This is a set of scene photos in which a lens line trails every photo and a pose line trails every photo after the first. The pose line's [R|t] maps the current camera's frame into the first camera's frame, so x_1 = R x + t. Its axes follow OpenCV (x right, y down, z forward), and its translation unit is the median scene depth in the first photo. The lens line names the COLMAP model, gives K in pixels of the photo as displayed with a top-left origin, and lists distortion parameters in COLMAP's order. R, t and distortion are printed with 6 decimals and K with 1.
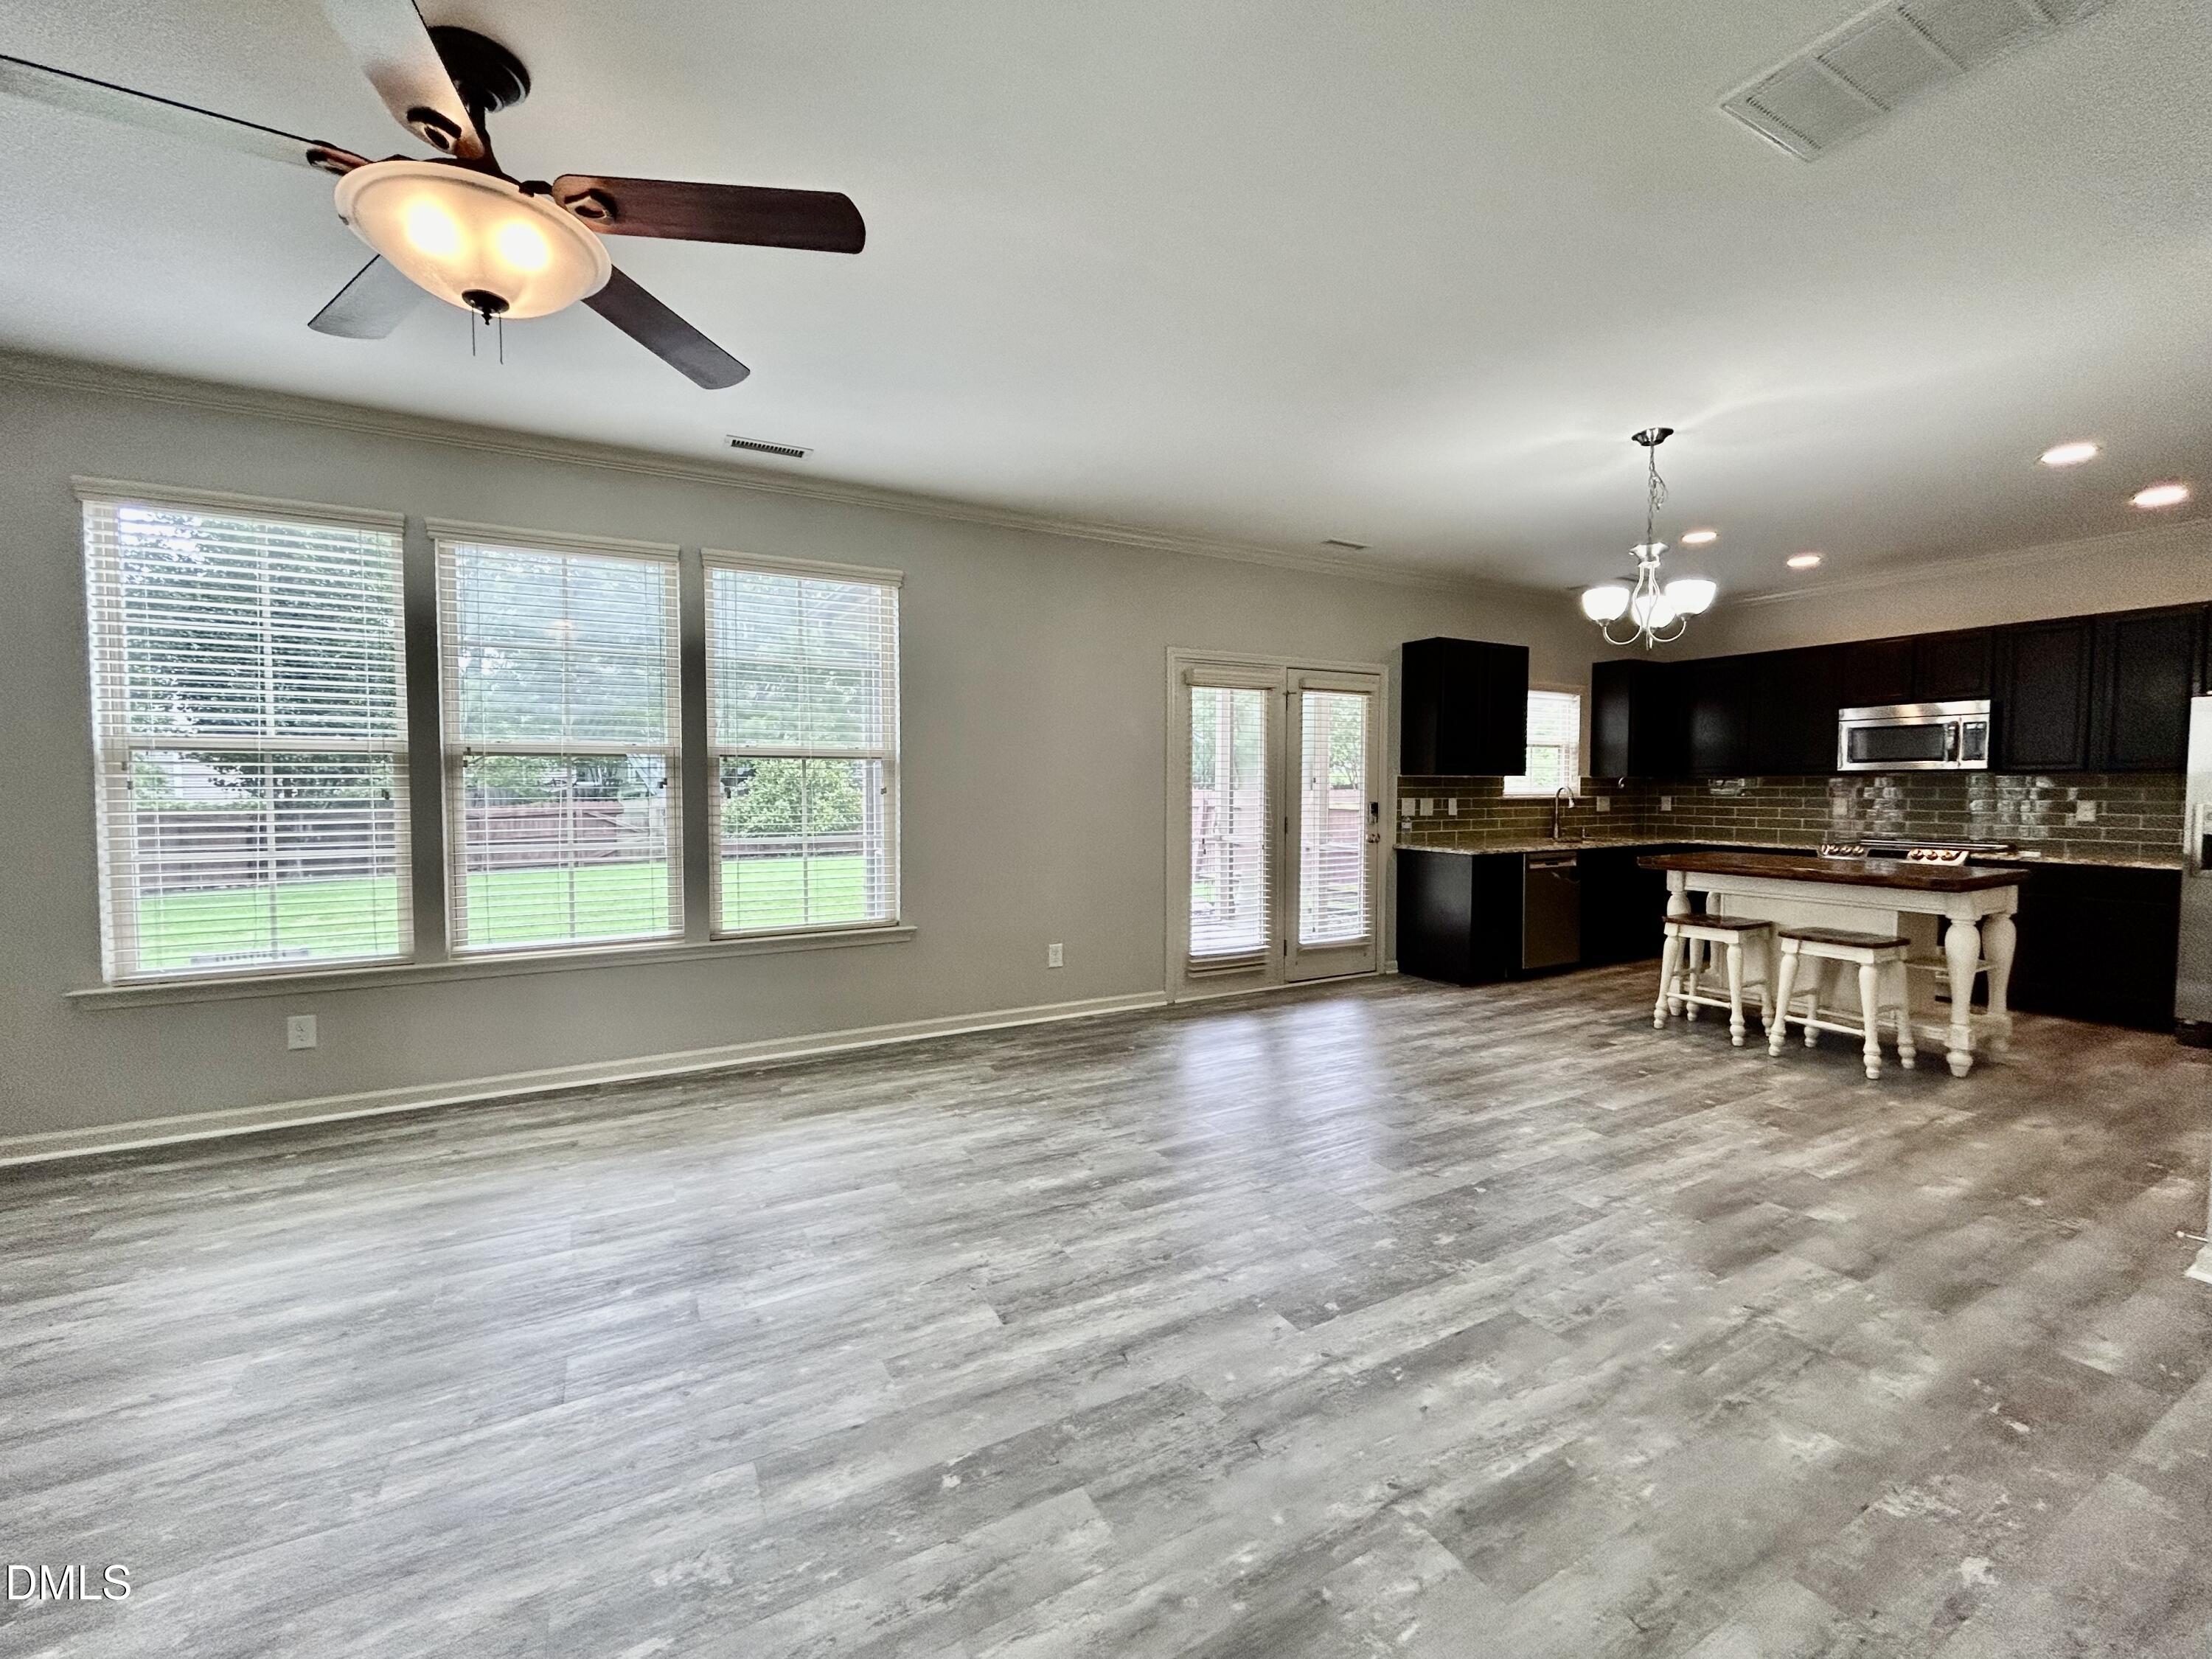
lens RADIAL K [[907.7, 0, 1100.5], [0, 907.7, 820.3], [0, 0, 1]] dist [-0.000317, -0.000259]
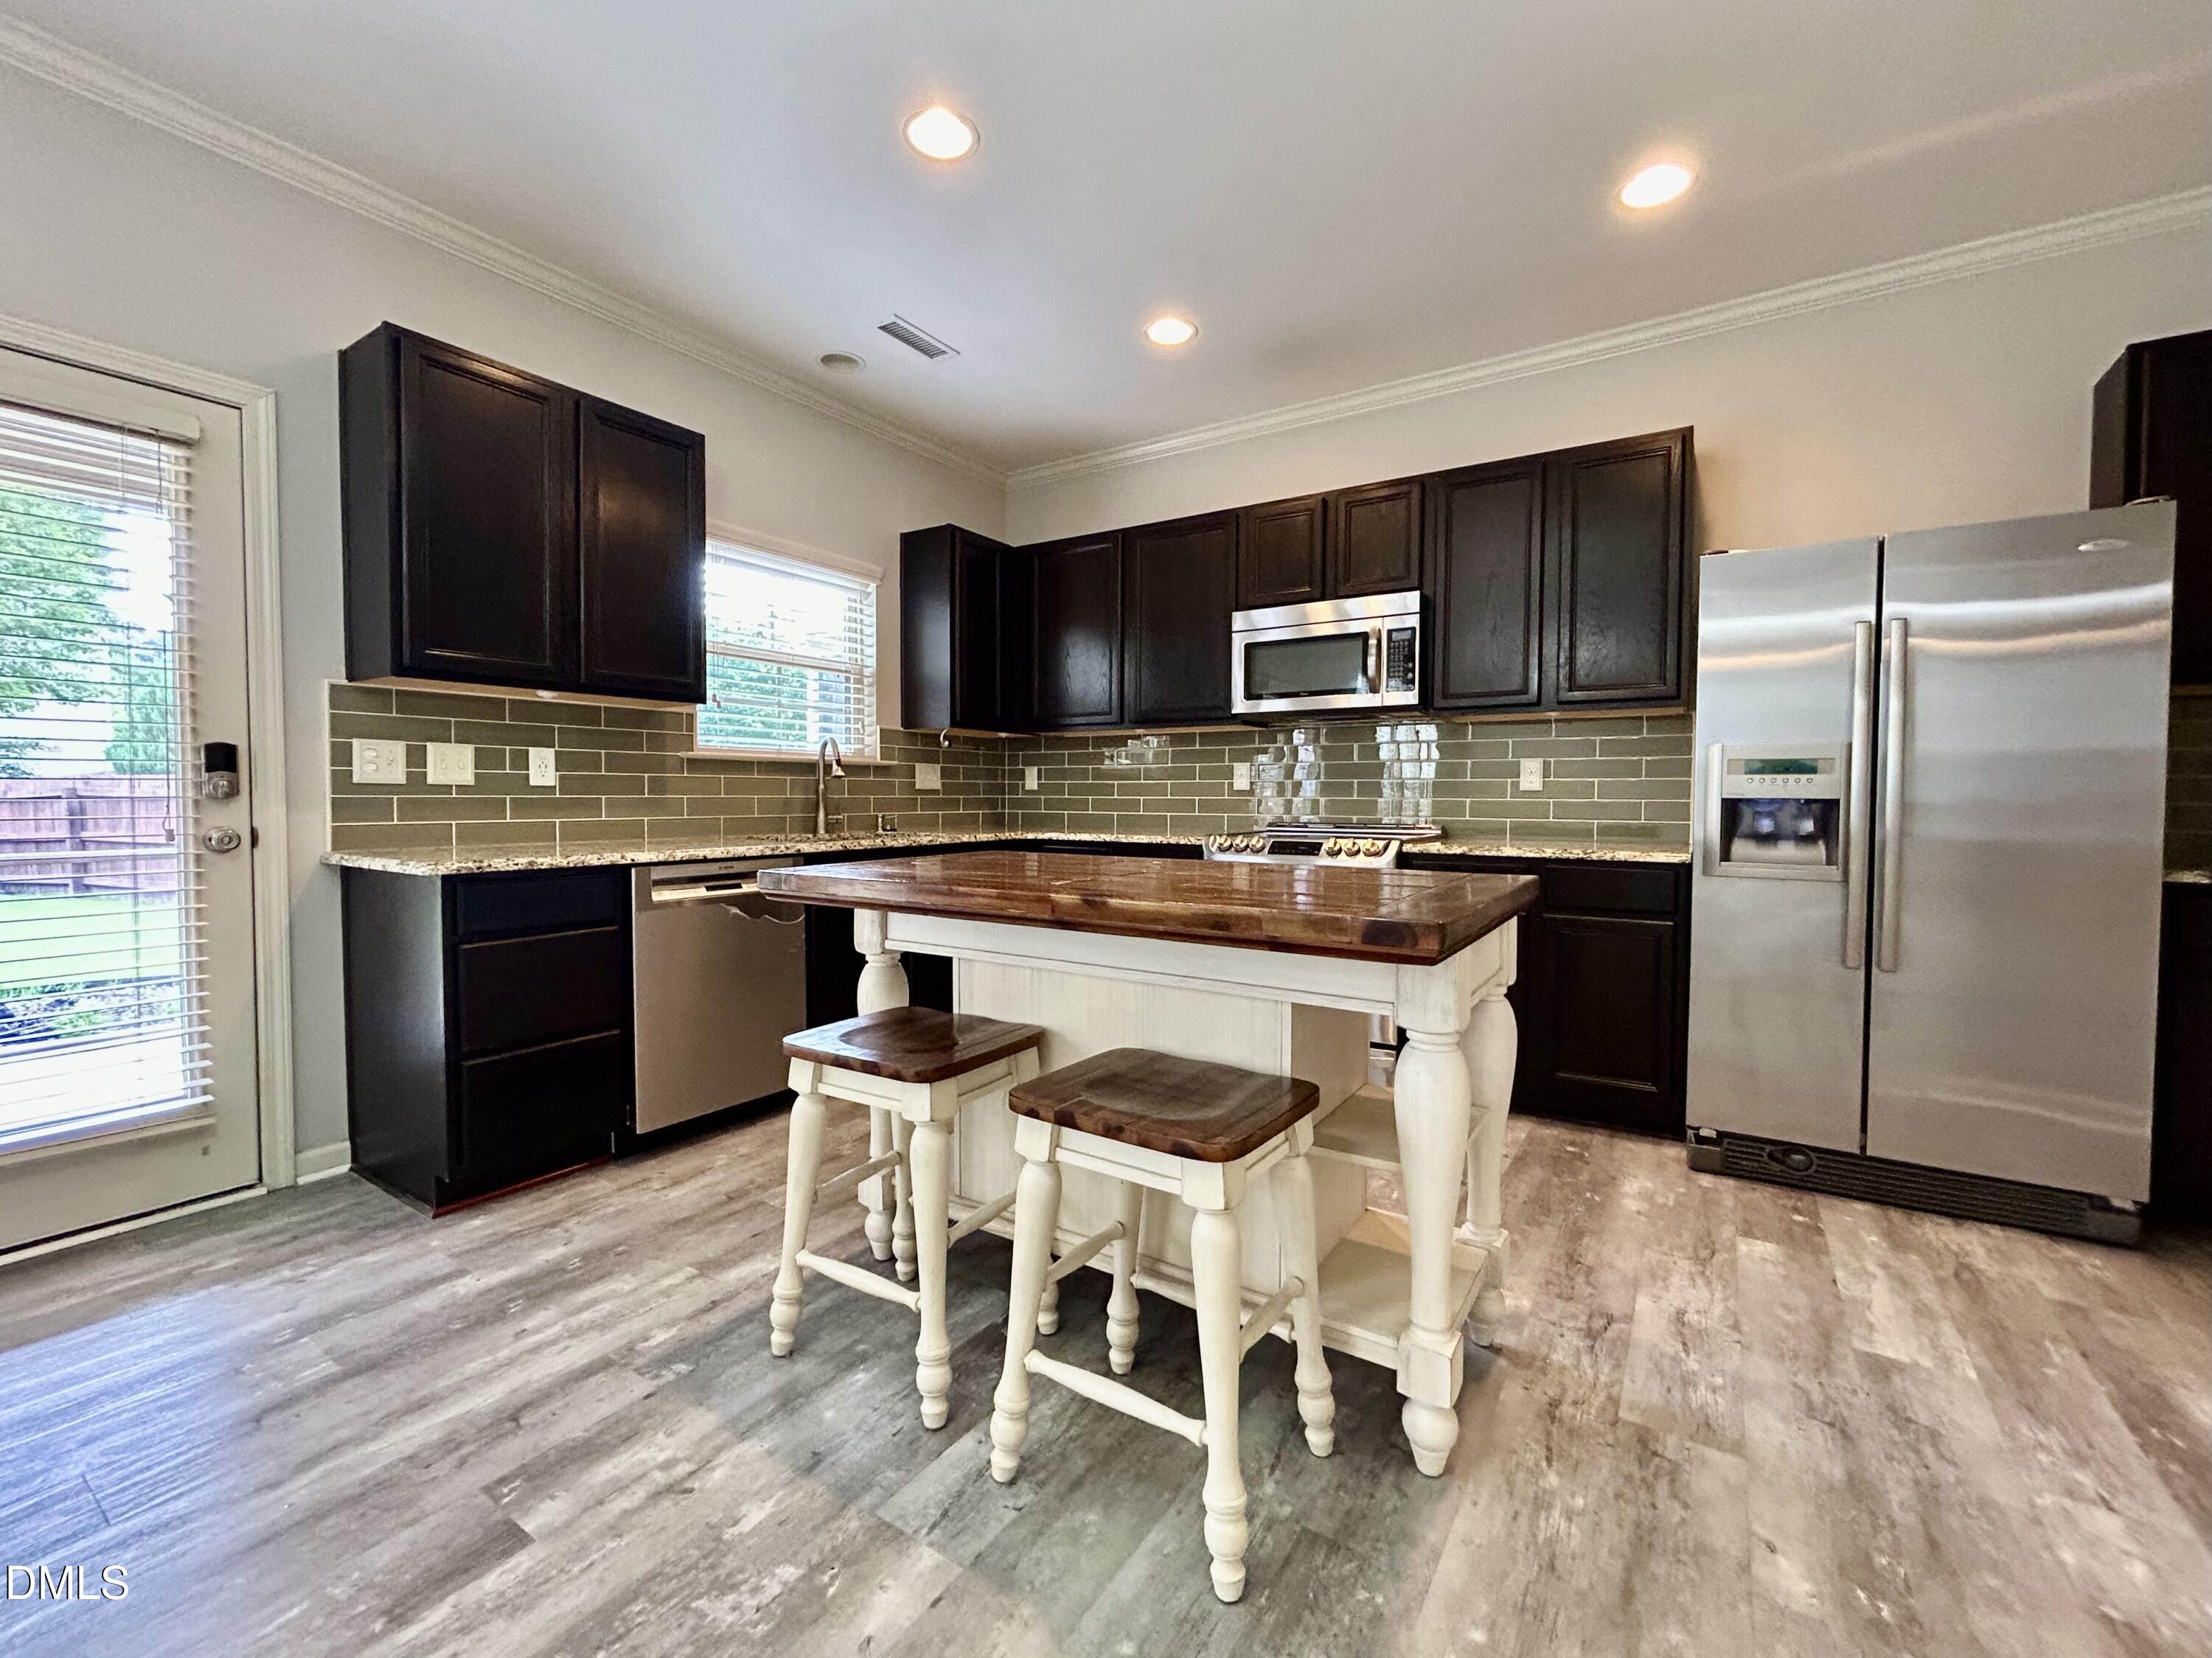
lens RADIAL K [[907.6, 0, 1100.5], [0, 907.6, 819.8], [0, 0, 1]] dist [-0.000317, -0.000259]
pose [[0.884077, -0.009337, 0.467249, 0.440270], [0.013826, 0.999885, -0.006180, 0.018739], [-0.467137, 0.011924, 0.884104, 0.490192]]
